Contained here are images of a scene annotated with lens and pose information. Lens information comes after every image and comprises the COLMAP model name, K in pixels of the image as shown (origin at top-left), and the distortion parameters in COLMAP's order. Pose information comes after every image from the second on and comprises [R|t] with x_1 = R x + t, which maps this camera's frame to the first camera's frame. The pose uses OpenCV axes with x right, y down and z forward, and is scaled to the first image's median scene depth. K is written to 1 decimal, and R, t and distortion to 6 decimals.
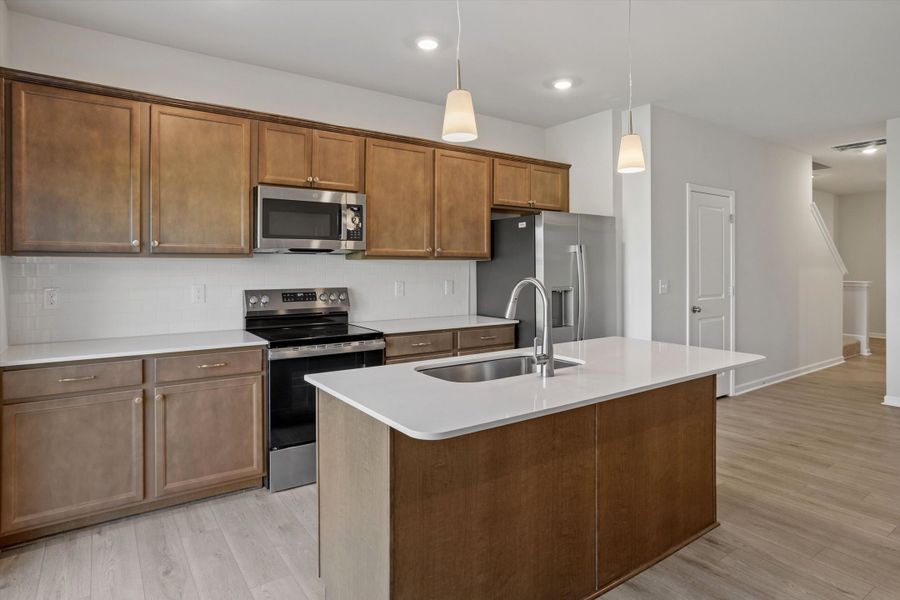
lens RADIAL K [[511.8, 0, 446.1], [0, 511.8, 267.5], [0, 0, 1]] dist [-0.061343, 0.048765]
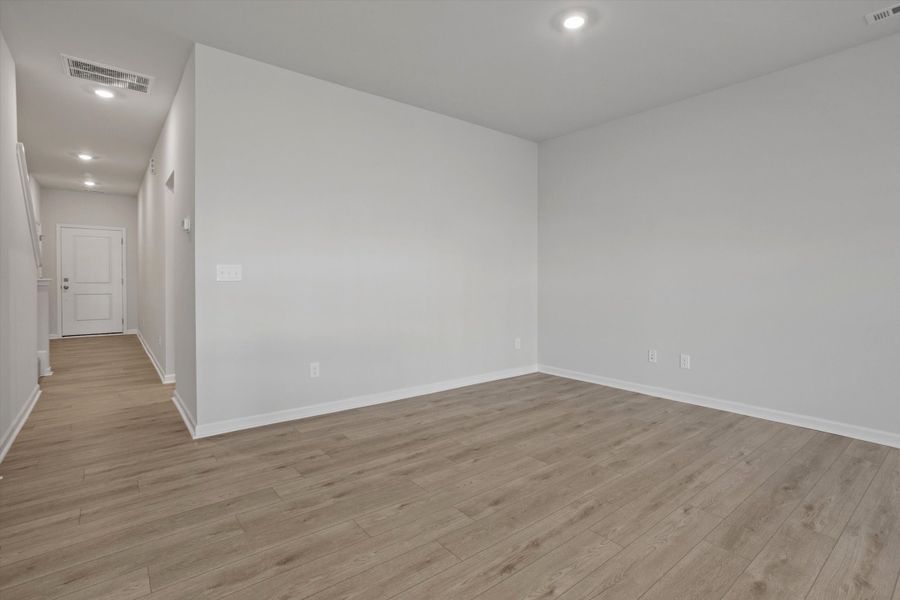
lens RADIAL K [[435.2, 0, 447.0], [0, 435.2, 290.4], [0, 0, 1]] dist [-0.030930, 0.026454]
pose [[-0.060484, -0.021786, 0.997931, 0.317630], [0.000274, 0.999761, 0.021843, 0.061002], [-0.998169, 0.001595, -0.060464, 0.899799]]
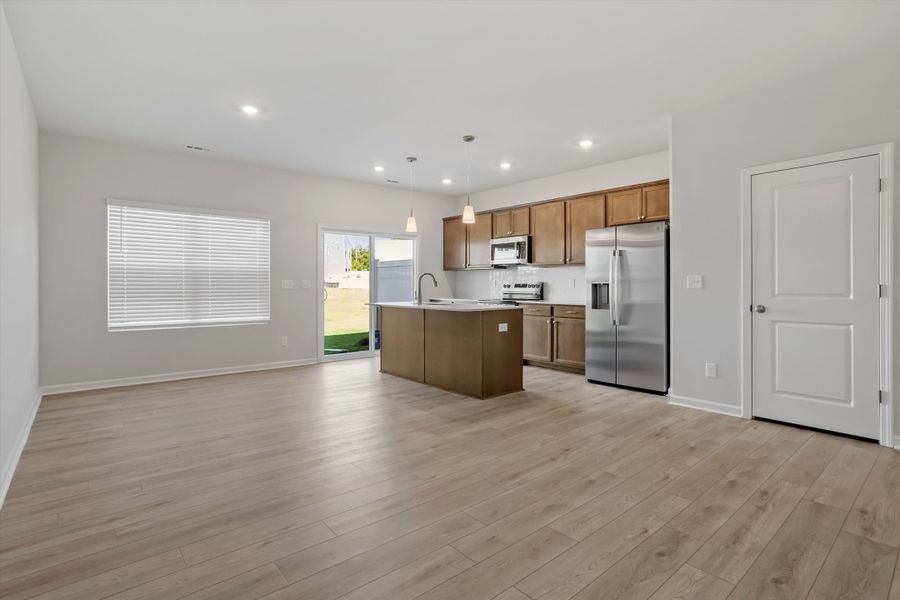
lens RADIAL K [[447.3, 0, 440.4], [0, 447.3, 286.0], [0, 0, 1]] dist [-0.048963, 0.031868]
pose [[0.077989, 0.001819, -0.996953, 1.573835], [-0.000100, 0.999998, 0.001817, 0.054701], [0.996954, -0.000042, 0.077989, 0.506221]]
